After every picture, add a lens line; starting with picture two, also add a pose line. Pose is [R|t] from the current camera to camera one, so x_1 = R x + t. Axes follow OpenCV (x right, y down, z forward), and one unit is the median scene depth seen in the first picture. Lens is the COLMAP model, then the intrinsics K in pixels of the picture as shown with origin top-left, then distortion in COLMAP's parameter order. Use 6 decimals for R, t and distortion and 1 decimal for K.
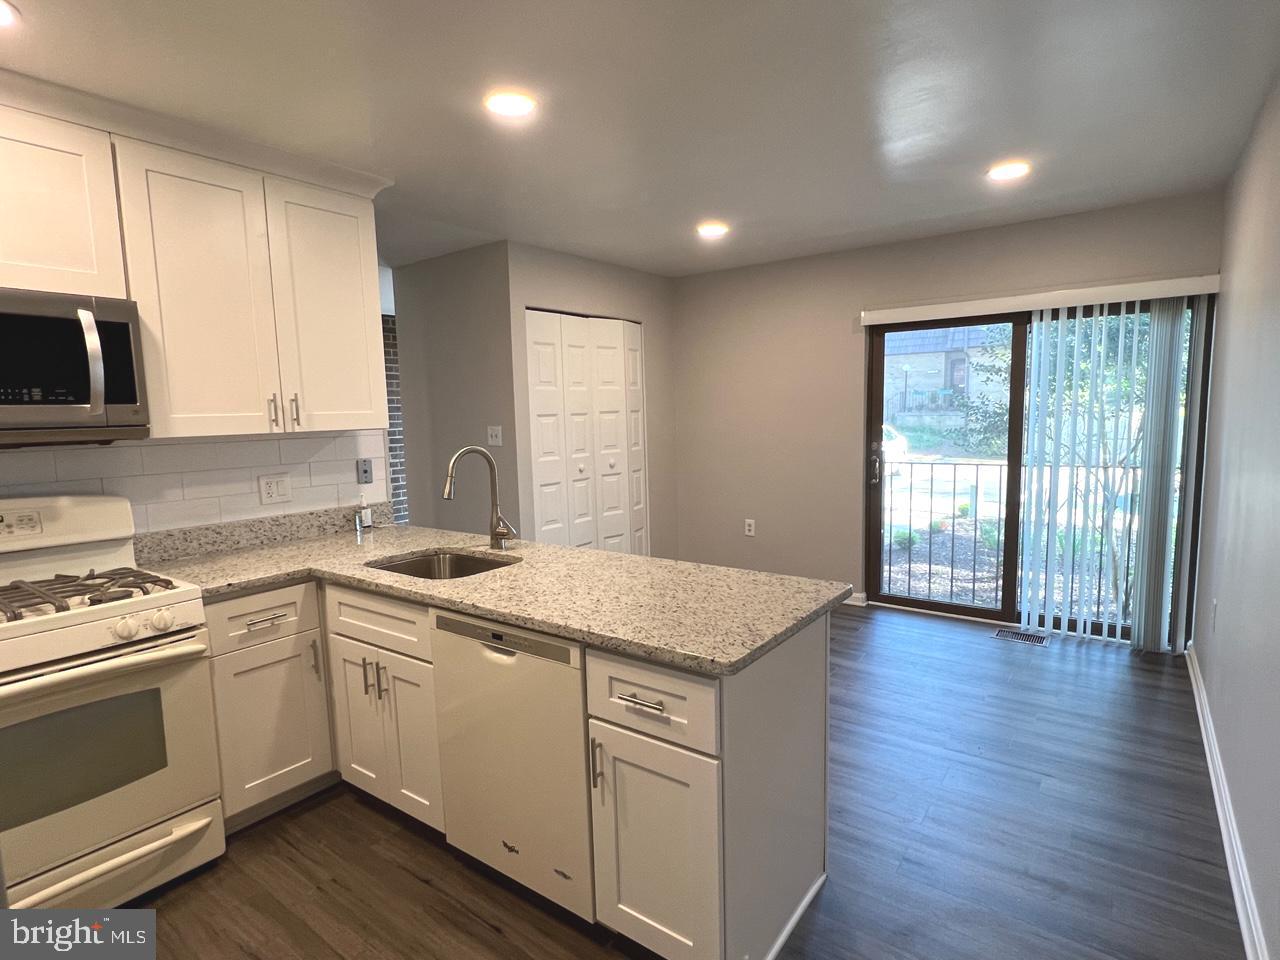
lens RADIAL K [[662.8, 0, 640.0], [0, 662.8, 480.0], [0, 0, 1]] dist [-0.002032, -0.000299]
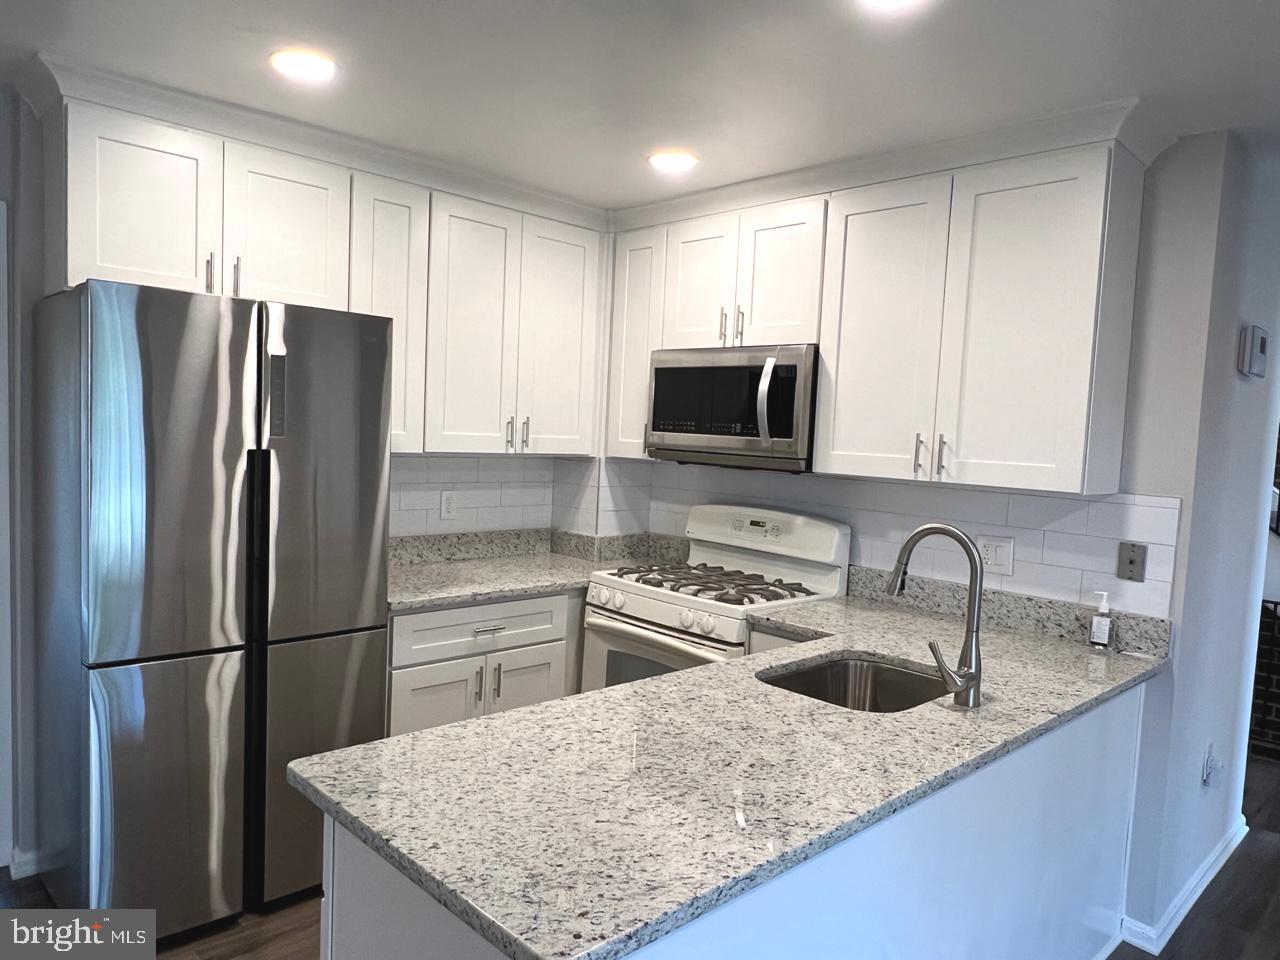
lens RADIAL K [[877.9, 0, 640.0], [0, 877.9, 480.0], [0, 0, 1]] dist [0.002022, -0.001686]
pose [[-0.155940, 0.077651, -0.984710, 0.727787], [-0.146338, 0.984088, 0.100776, -0.160853], [0.976866, 0.159815, -0.142095, 0.991452]]
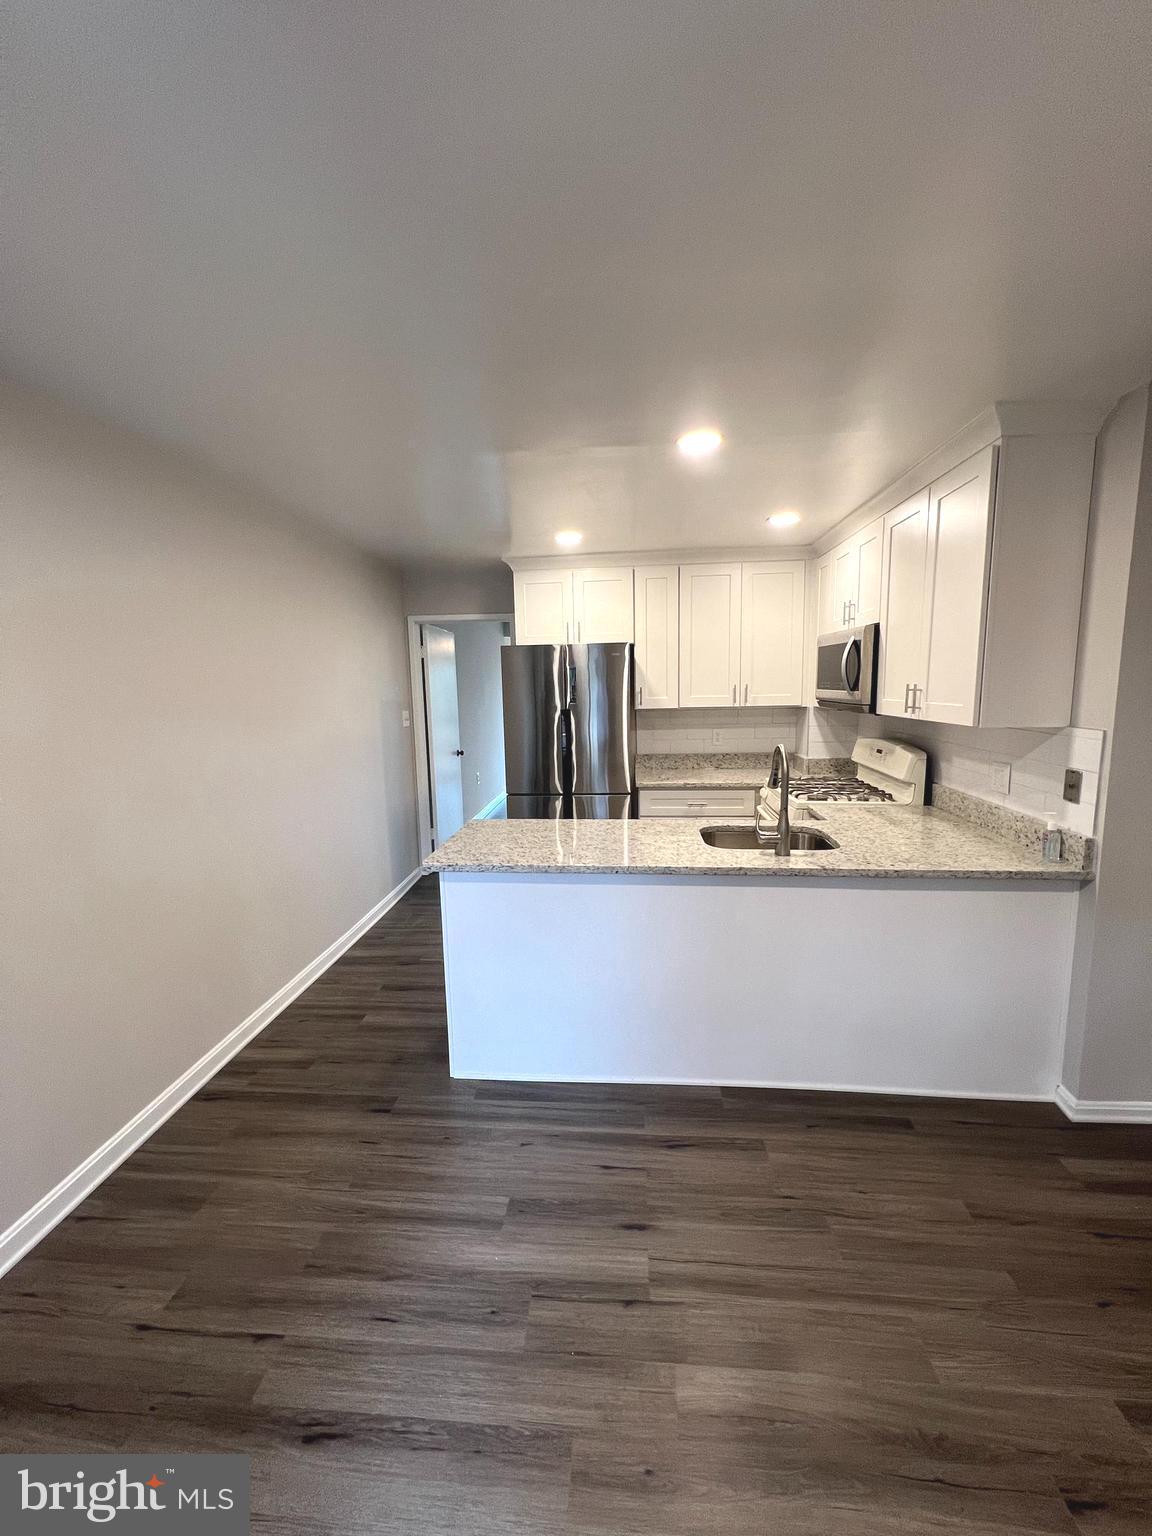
lens RADIAL K [[612.7, 0, 576.0], [0, 612.7, 768.0], [0, 0, 1]] dist [-0.000122, 0.000587]
pose [[-0.851704, 0.115947, -0.511034, 0.602926], [-0.012274, 0.970533, 0.240657, -0.288184], [0.523879, 0.211241, -0.825184, 1.938778]]
